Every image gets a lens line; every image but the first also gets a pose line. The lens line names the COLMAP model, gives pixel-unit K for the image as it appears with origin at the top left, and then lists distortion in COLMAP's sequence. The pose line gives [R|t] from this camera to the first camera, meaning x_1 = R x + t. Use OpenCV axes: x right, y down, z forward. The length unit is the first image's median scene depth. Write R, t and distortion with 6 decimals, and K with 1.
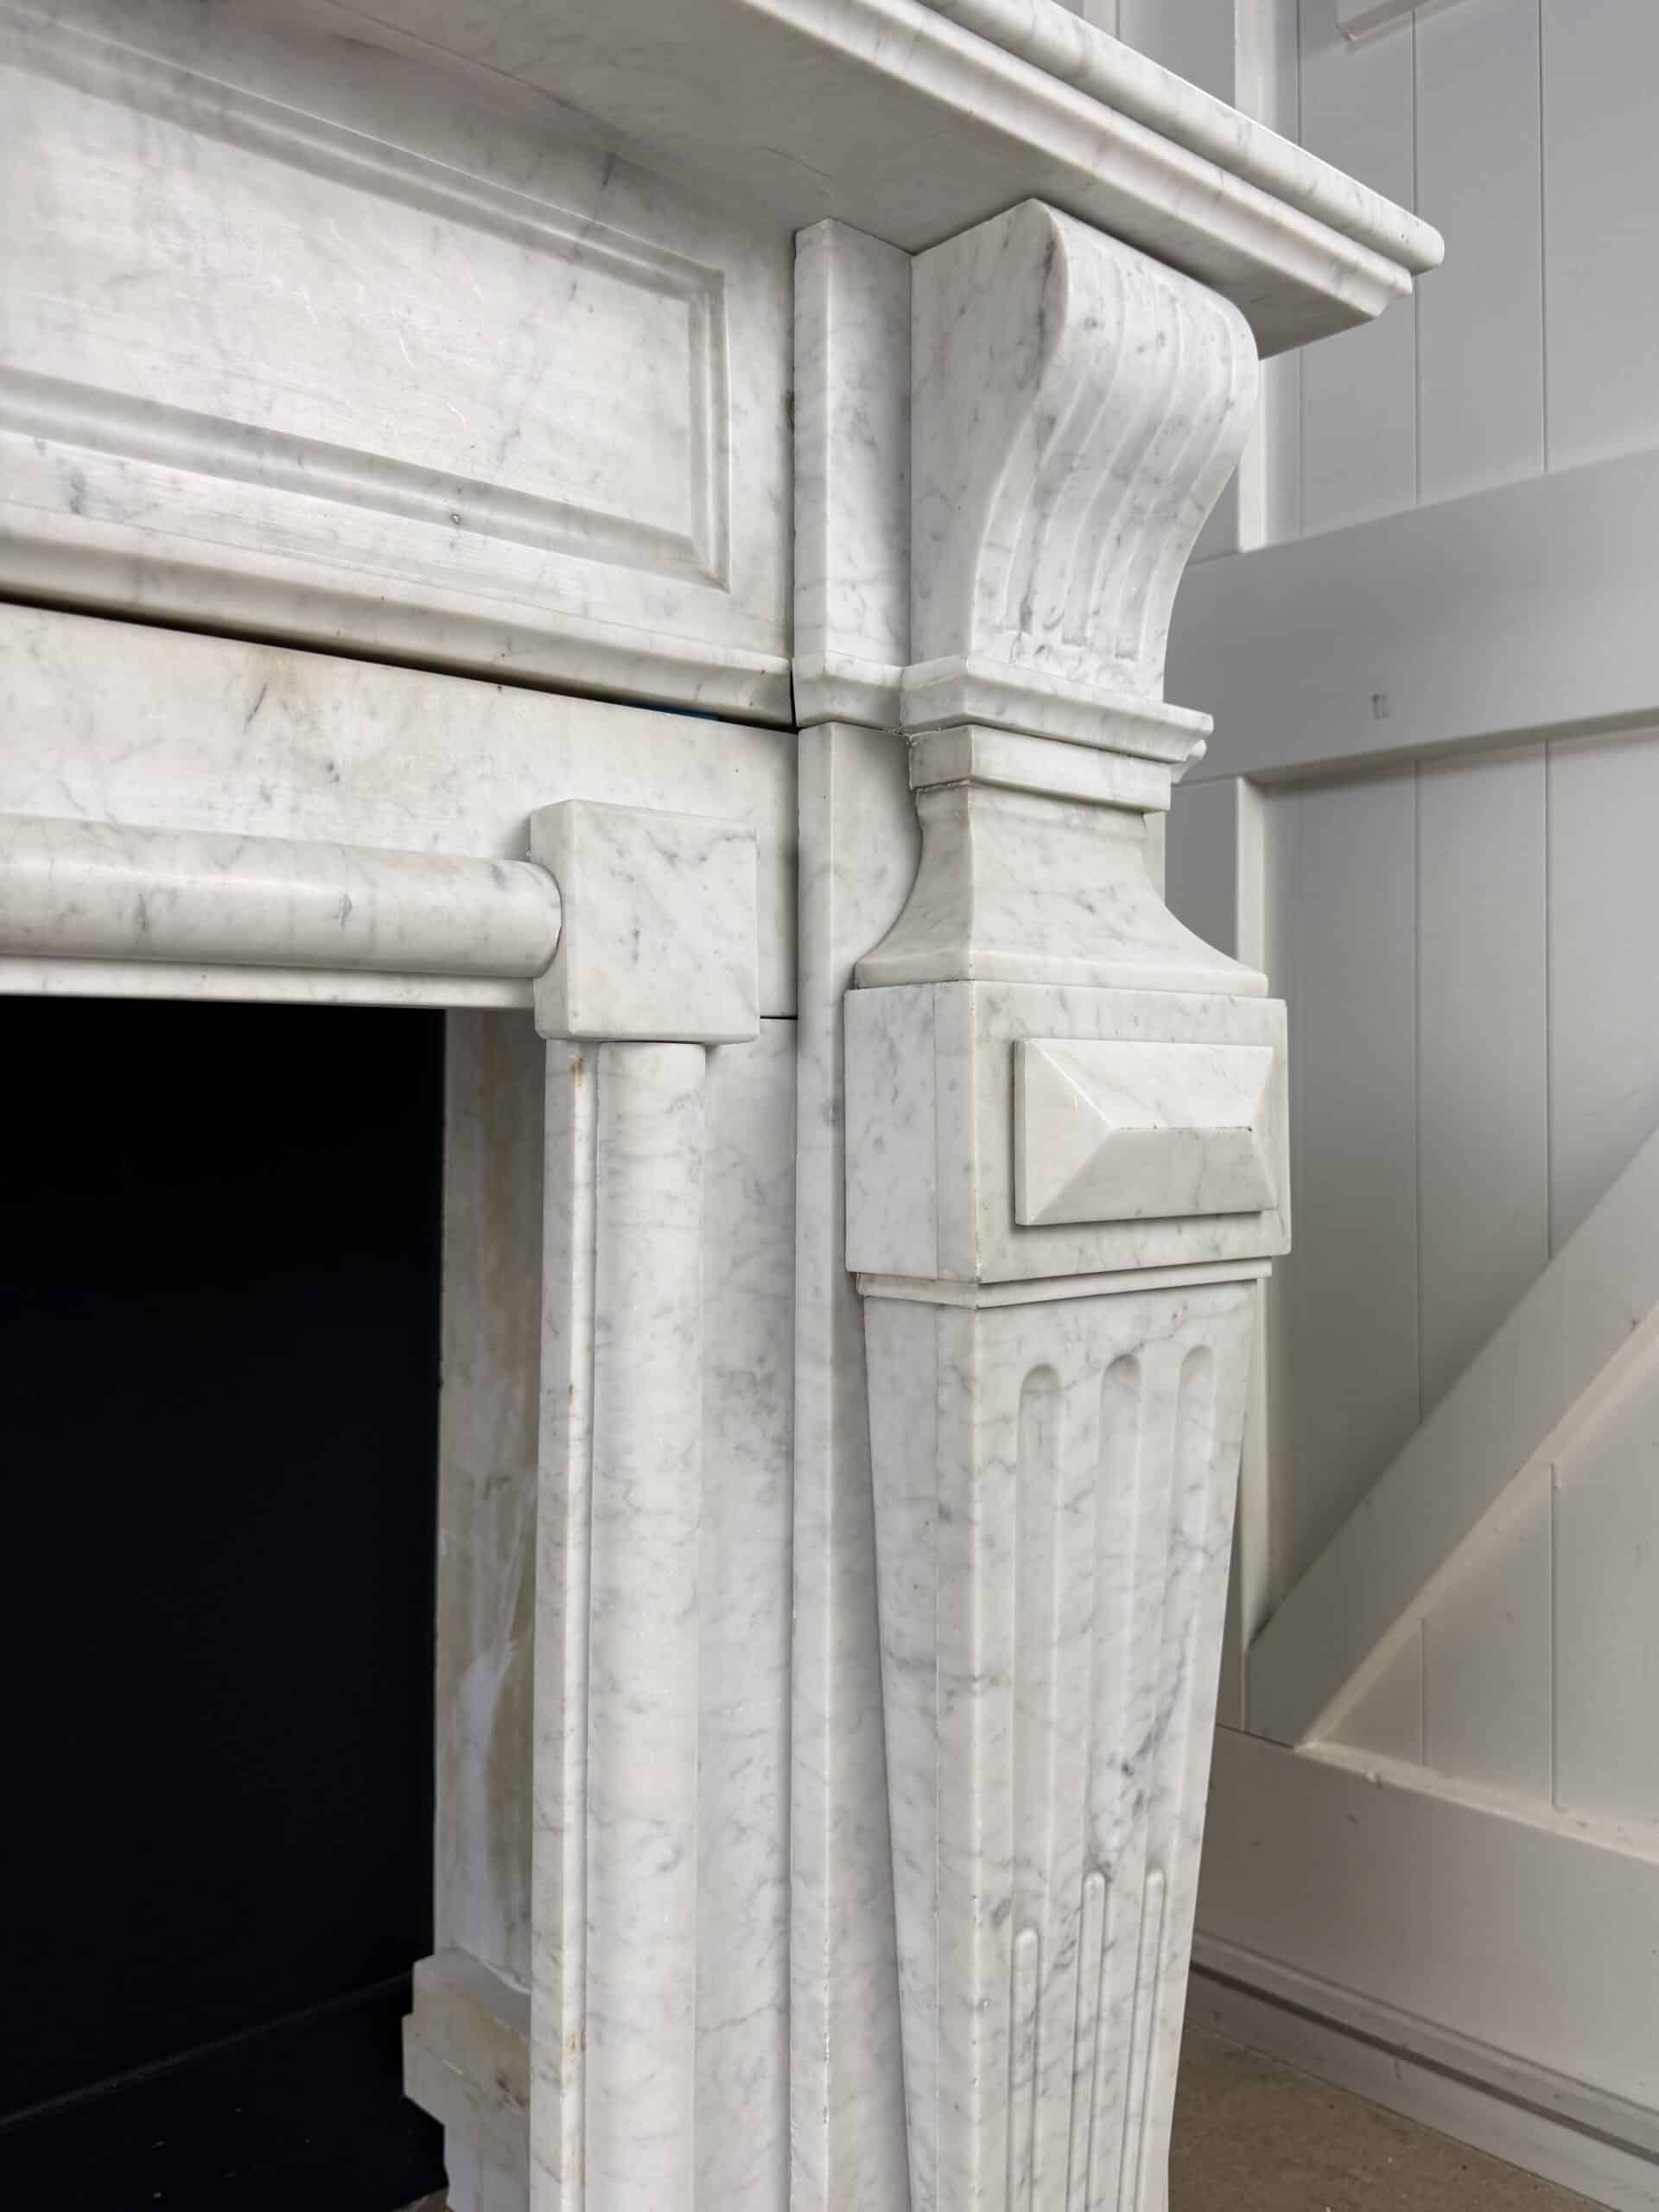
lens RADIAL K [[1815.4, 0, 962.9], [0, 1815.4, 1064.8], [0, 0, 1]] dist [0.149780, -0.358151]
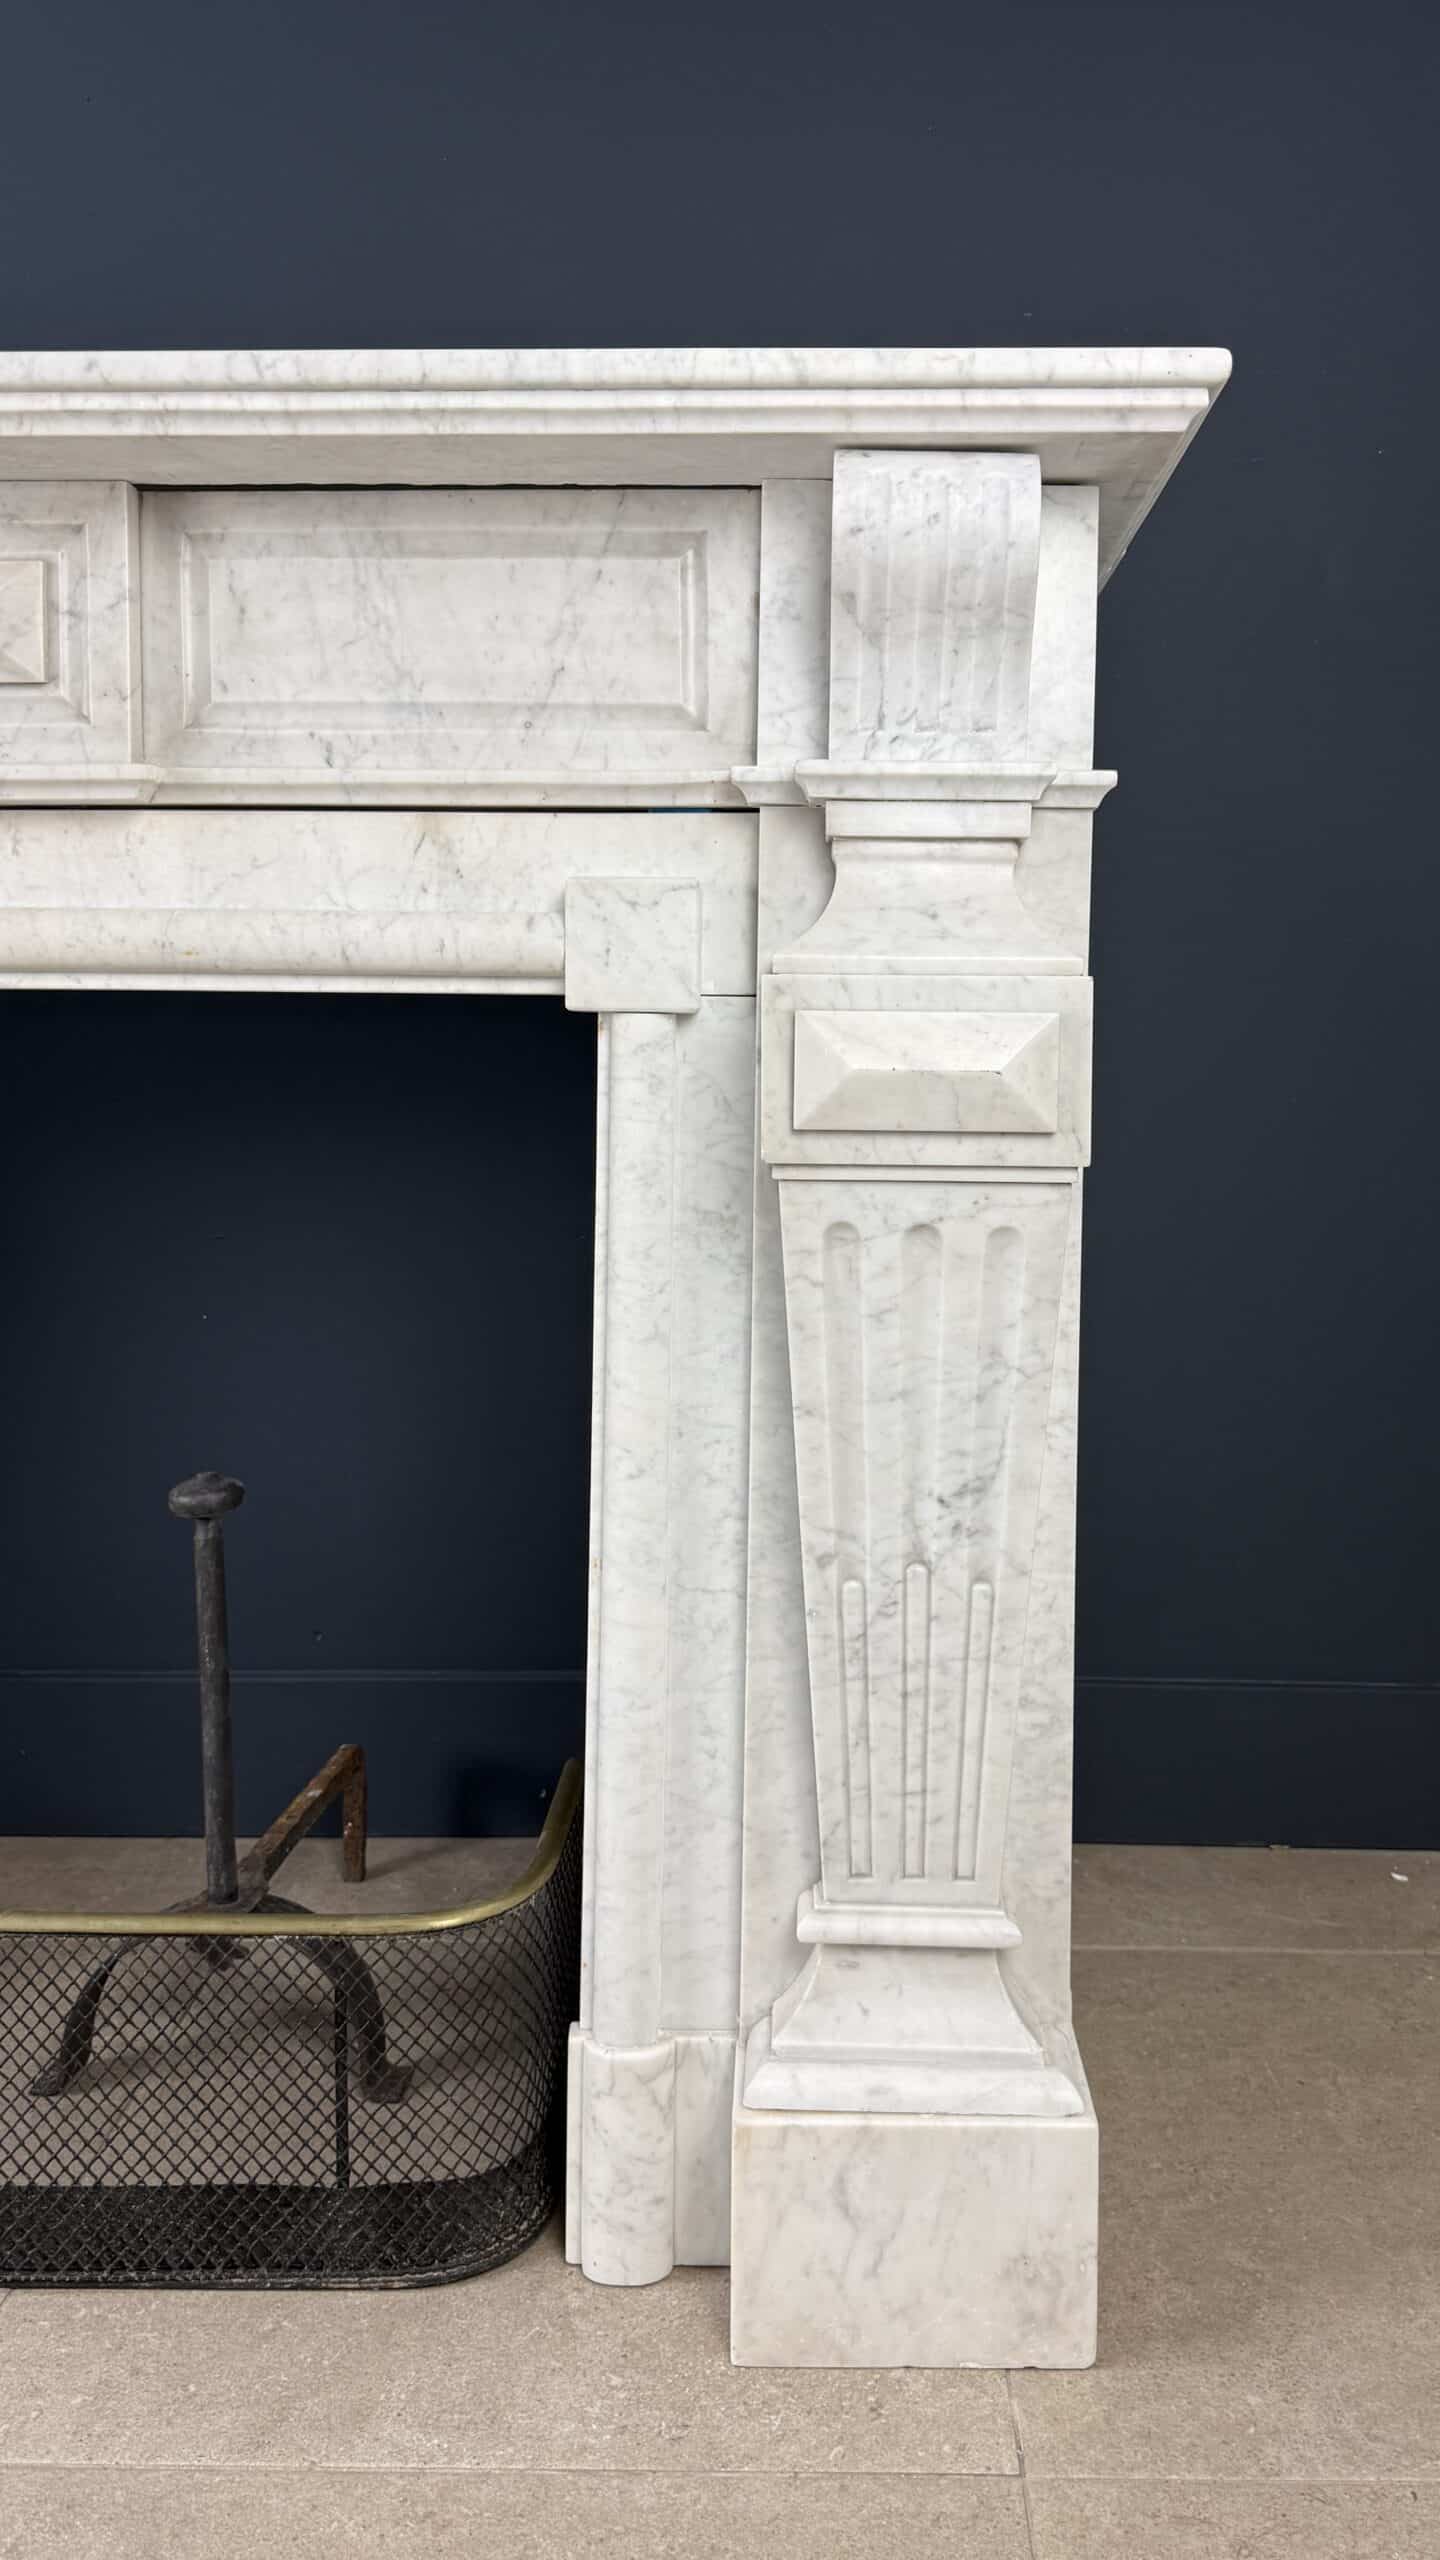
lens RADIAL K [[1954.0, 0, 784.6], [0, 1954.0, 1157.8], [0, 0, 1]] dist [0.095824, -0.117352]
pose [[0.702424, 0.053628, -0.709735, 1.162694], [0.004486, 0.996804, 0.079759, -0.021005], [0.711744, -0.059208, 0.699939, -0.186572]]
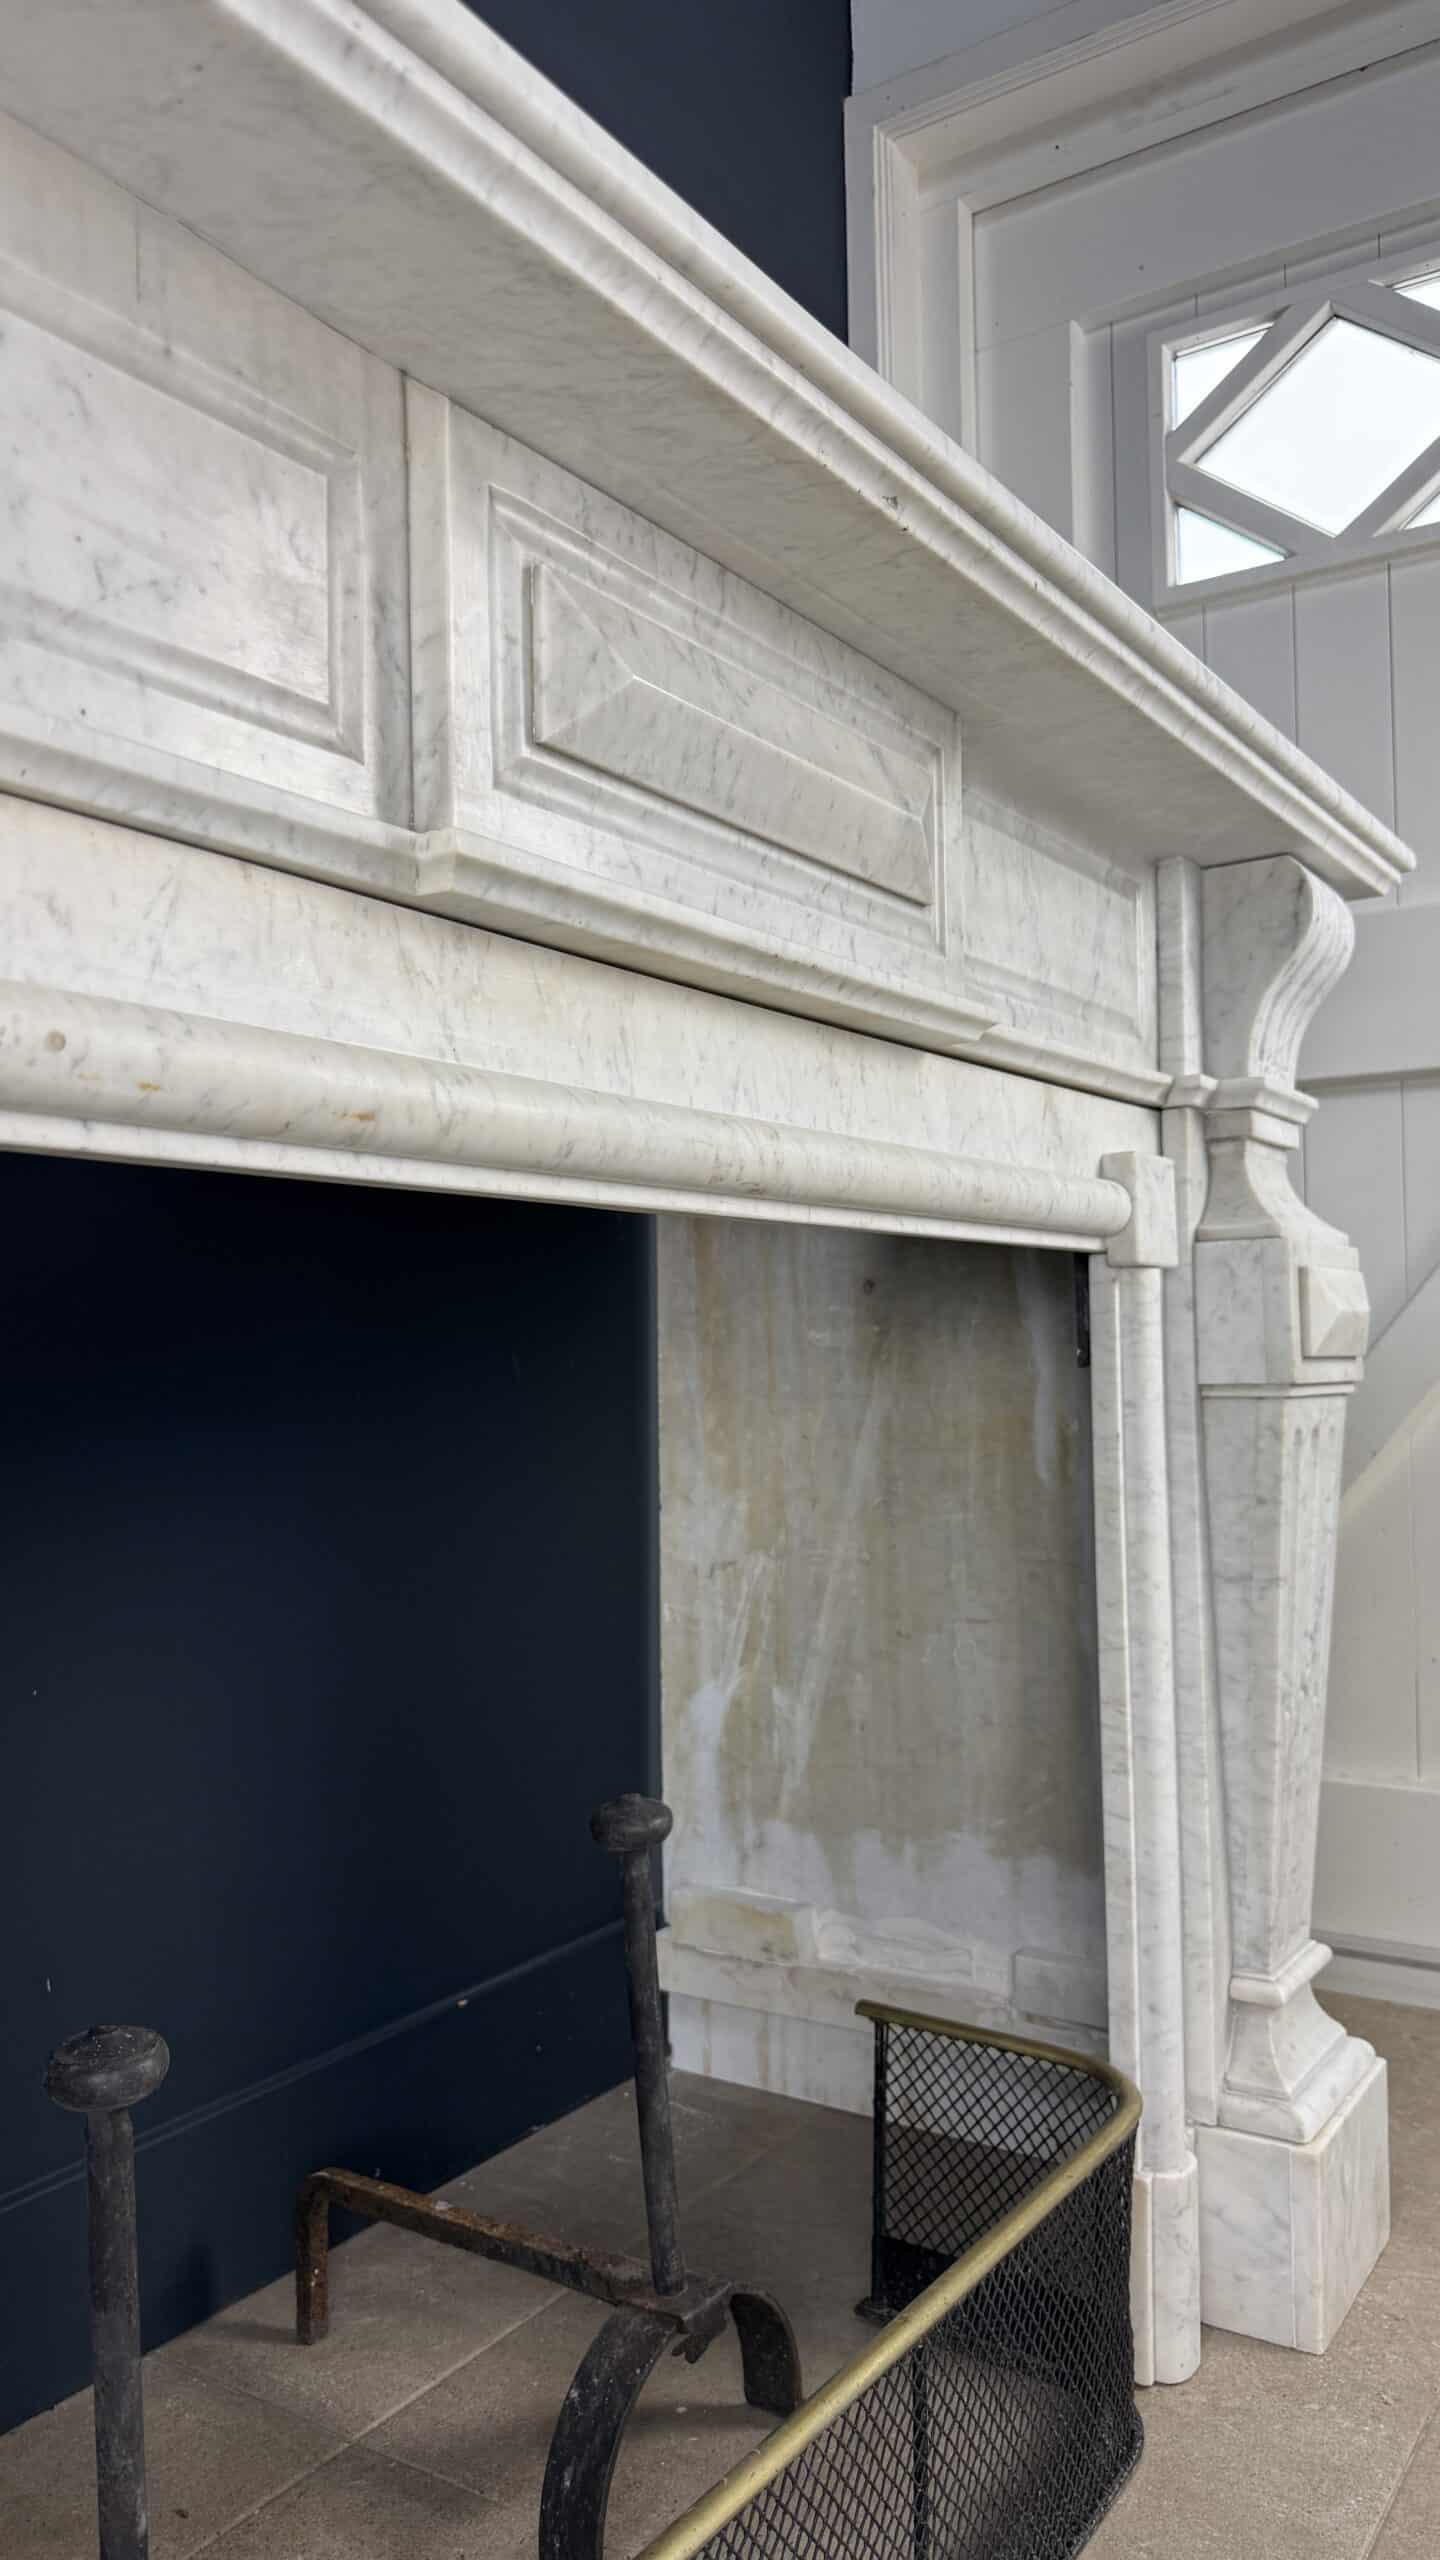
lens RADIAL K [[1827.9, 0, 720.3], [0, 1827.9, 1296.8], [0, 0, 1]] dist [0.087302, -0.168894]
pose [[0.977293, -0.004659, 0.211842, -0.996878], [0.007649, 0.999882, -0.013294, 0.040667], [-0.211755, 0.014612, 0.977213, -0.844262]]
